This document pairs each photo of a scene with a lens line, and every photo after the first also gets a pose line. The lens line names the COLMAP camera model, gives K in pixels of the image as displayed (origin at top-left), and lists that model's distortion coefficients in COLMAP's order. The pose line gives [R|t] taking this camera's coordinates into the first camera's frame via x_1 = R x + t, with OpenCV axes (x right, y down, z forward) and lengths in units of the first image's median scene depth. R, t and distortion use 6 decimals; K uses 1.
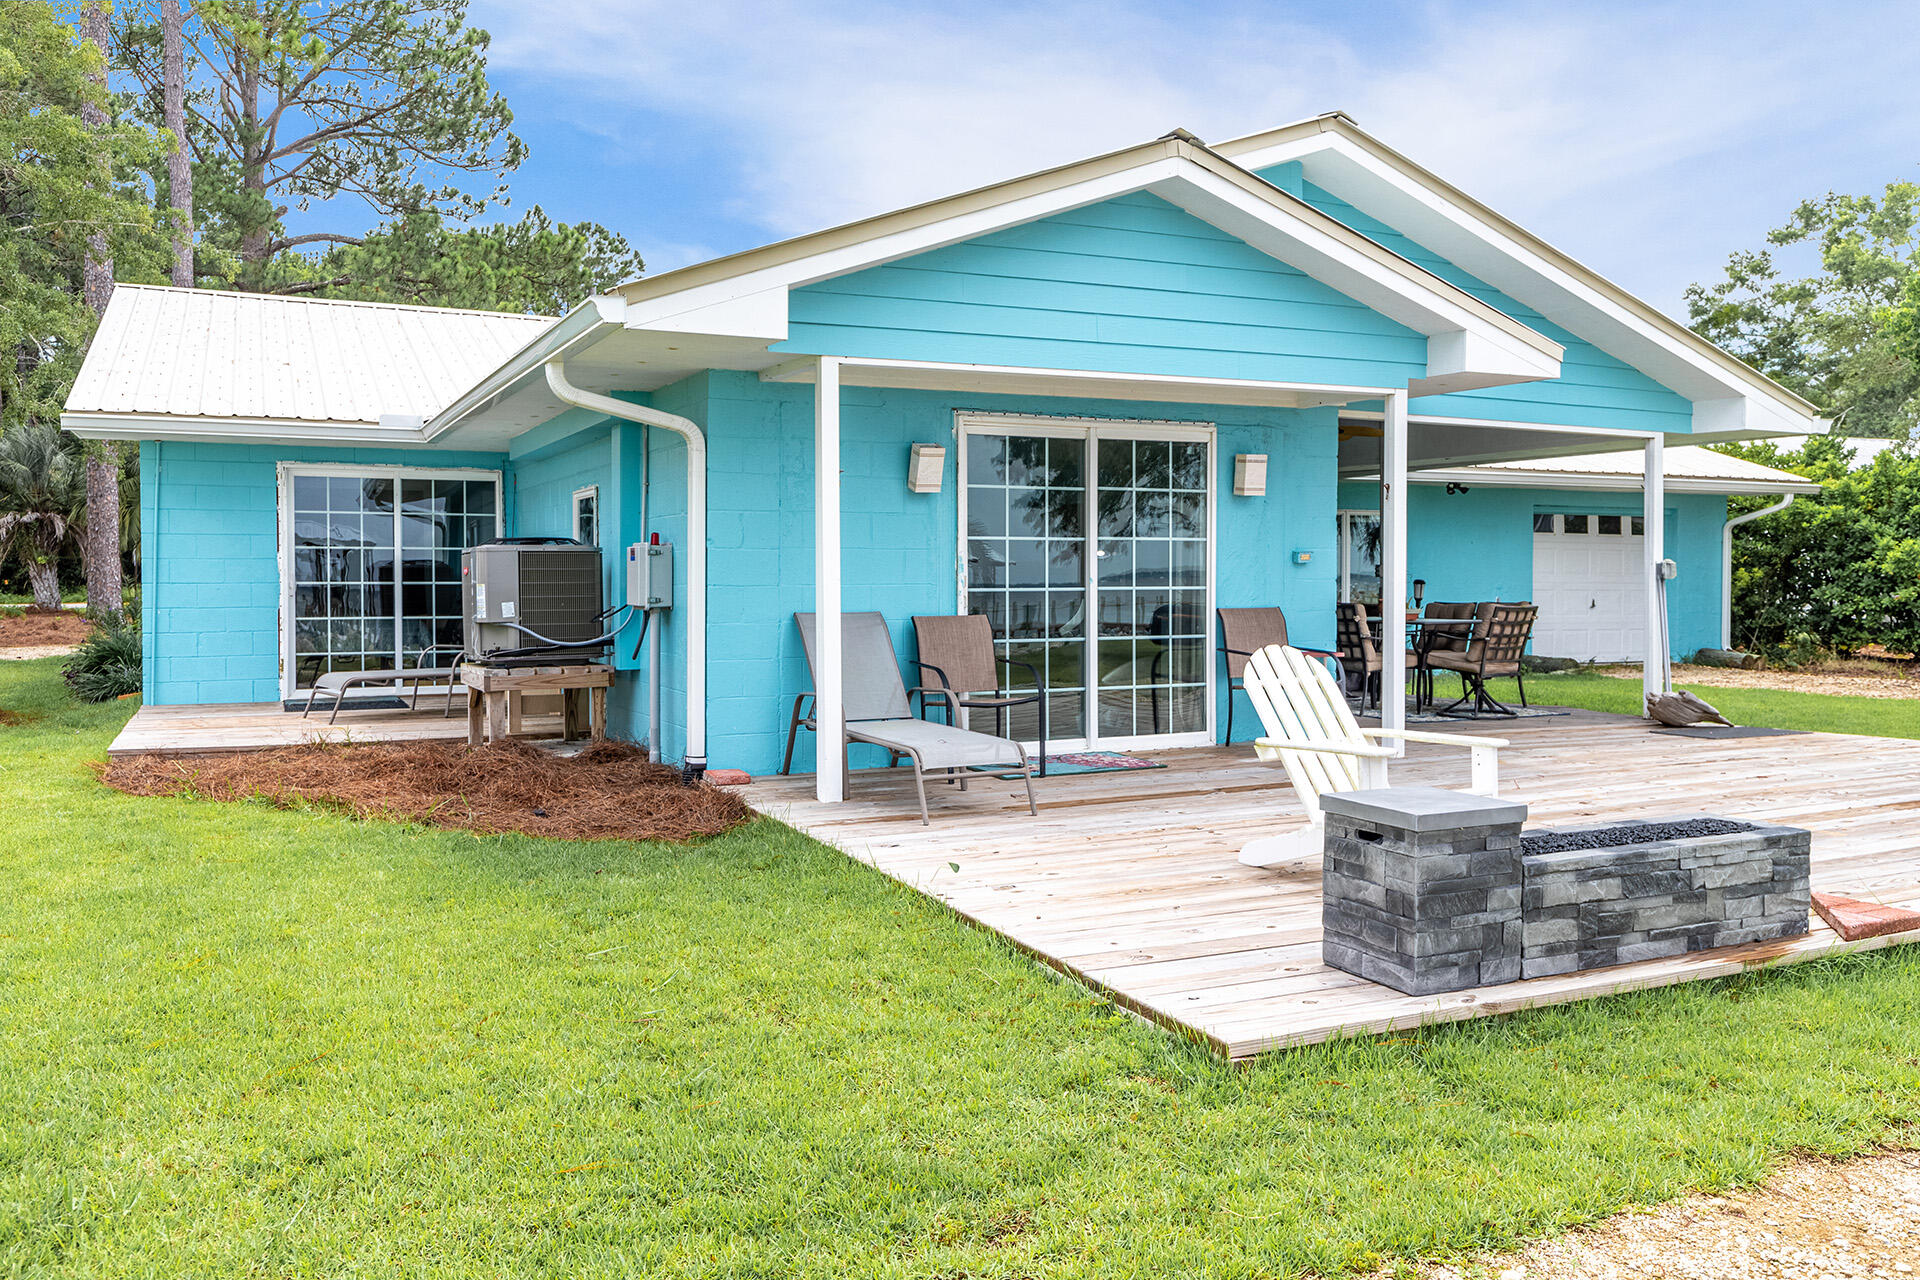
lens RADIAL K [[1520.4, 0, 957.5], [0, 1520.4, 632.4], [0, 0, 1]] dist [0.000080, -0.000743]
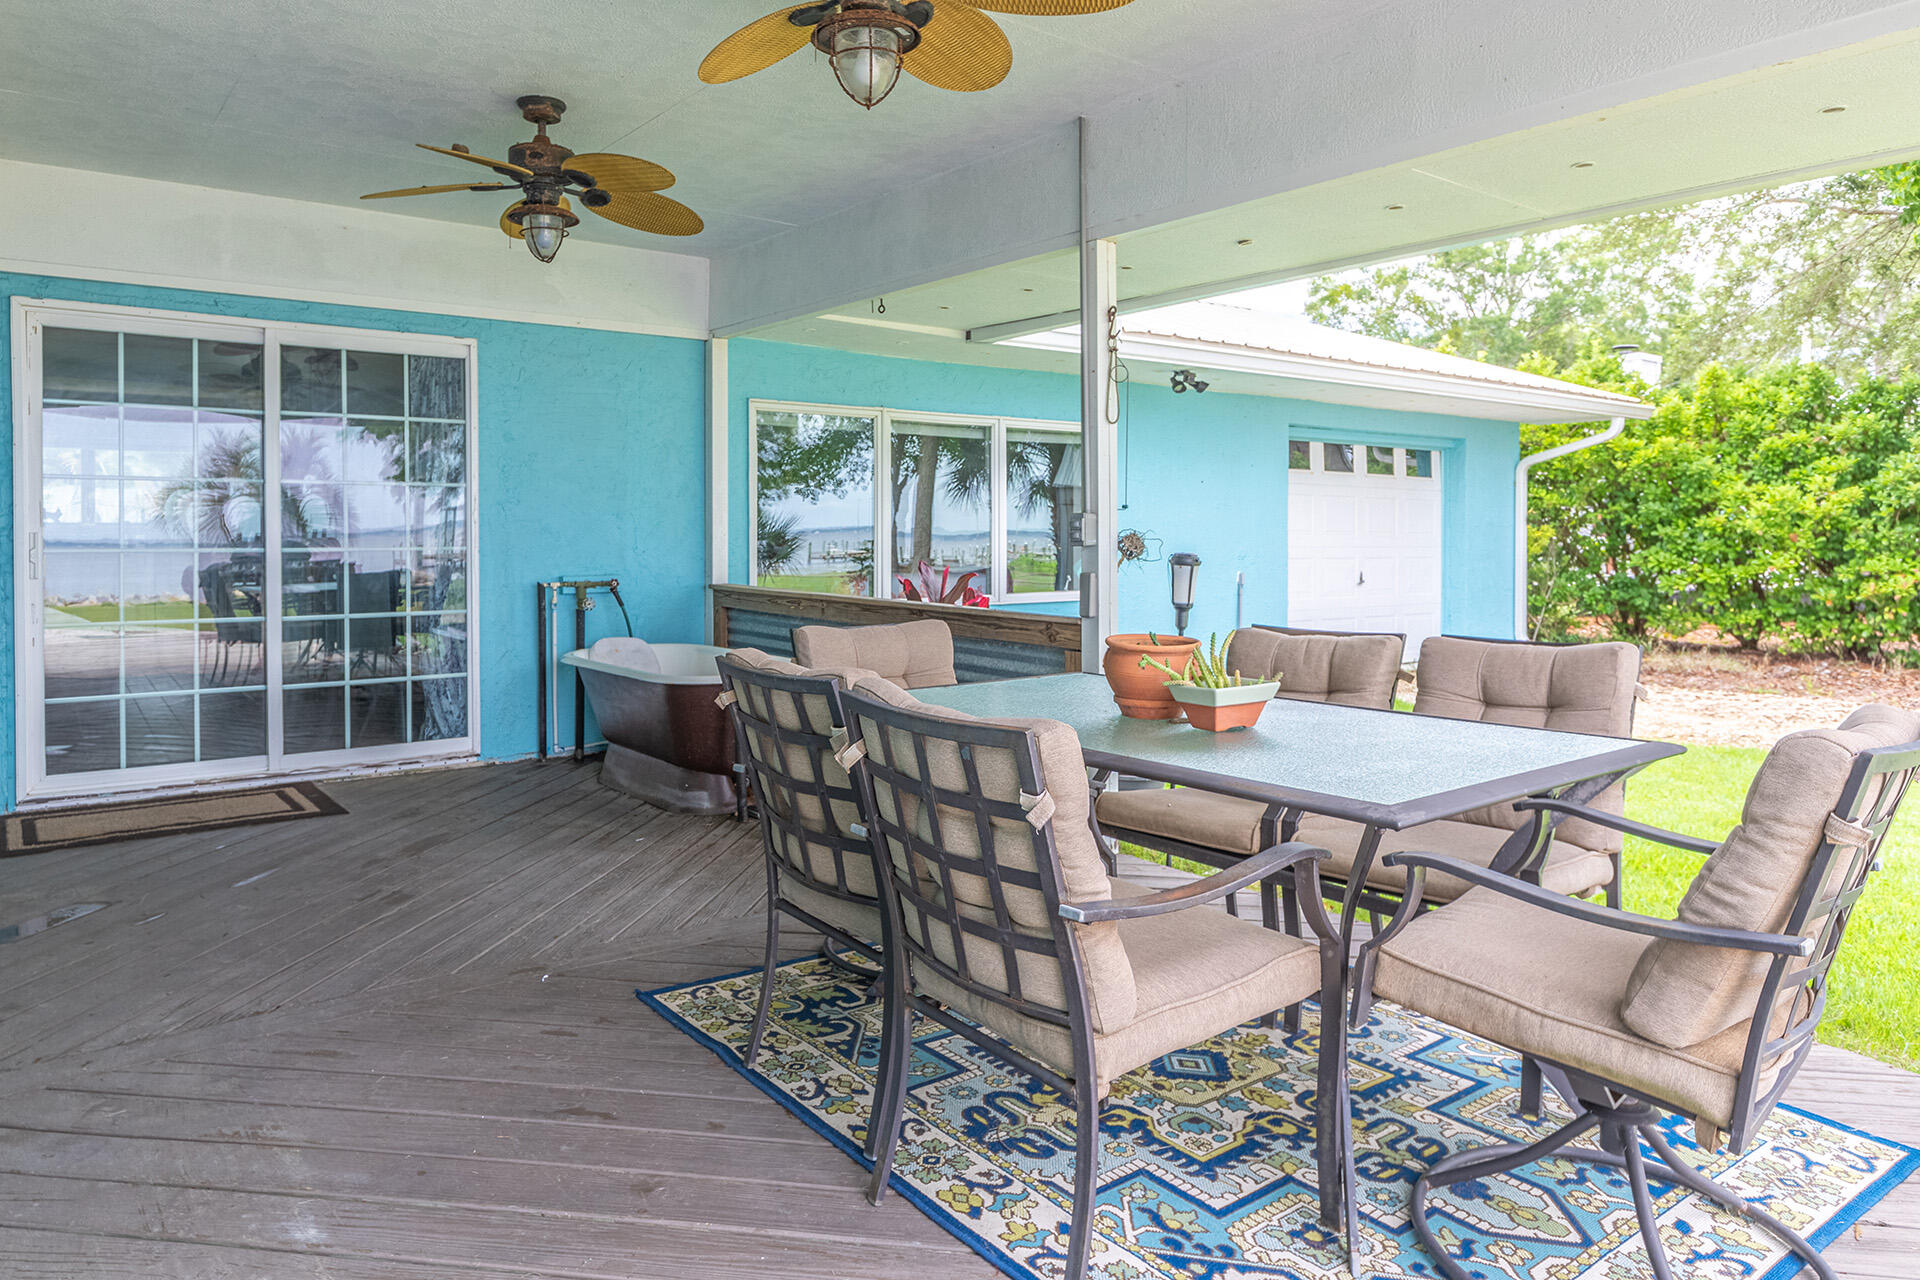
lens RADIAL K [[1237.3, 0, 958.7], [0, 1237.3, 641.5], [0, 0, 1]] dist [0.001643, 0.000284]
pose [[0.977564, -0.017921, 0.209873, 0.130861], [0.007033, 0.998595, 0.052513, -0.020818], [-0.210520, -0.049859, 0.976317, 0.504665]]
